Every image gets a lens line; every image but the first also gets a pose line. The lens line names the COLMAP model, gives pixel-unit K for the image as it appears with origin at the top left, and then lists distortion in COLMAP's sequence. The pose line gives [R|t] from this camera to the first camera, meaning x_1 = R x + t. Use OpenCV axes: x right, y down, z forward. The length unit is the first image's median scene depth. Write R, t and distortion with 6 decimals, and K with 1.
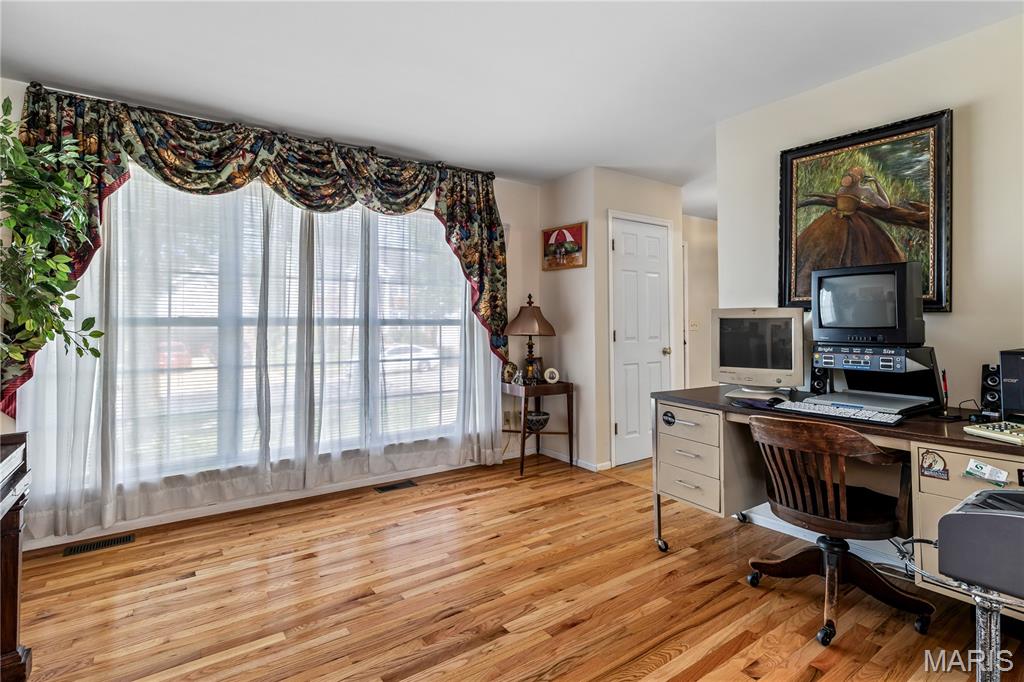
lens RADIAL K [[511.8, 0, 512.9], [0, 511.8, 319.7], [0, 0, 1]] dist [-0.001961, 0.000719]
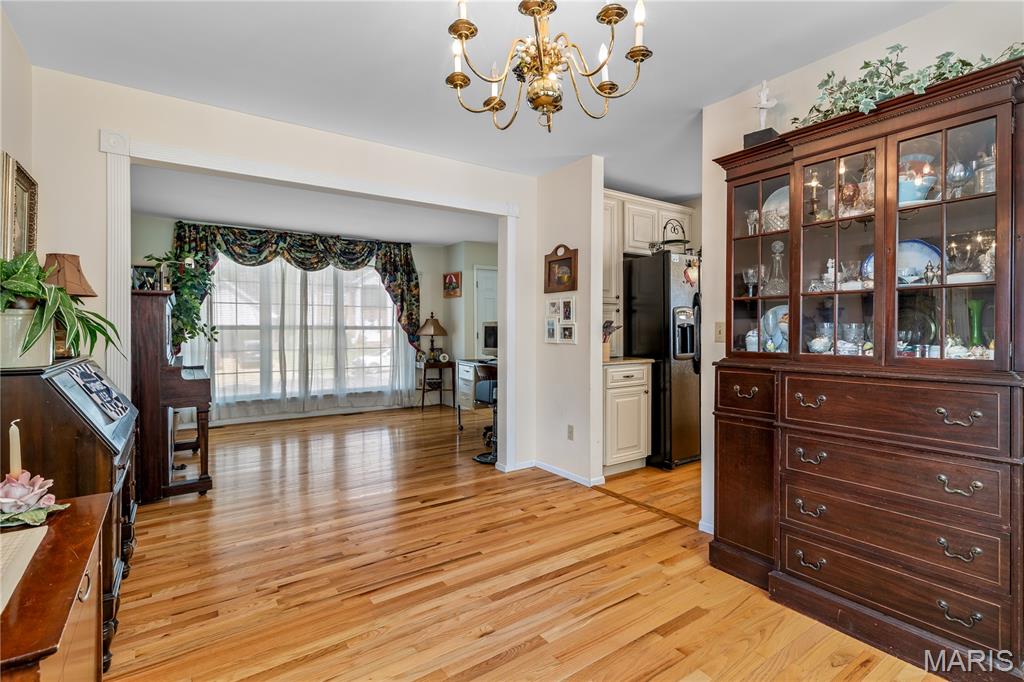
lens RADIAL K [[487.9, 0, 512.1], [0, 487.9, 336.1], [0, 0, 1]] dist [0.002041, 0.000514]
pose [[0.999982, -0.000684, -0.006004, 0.378183], [0.000816, 0.999758, 0.021982, -0.003600], [0.005988, -0.021987, 0.999740, -0.808980]]
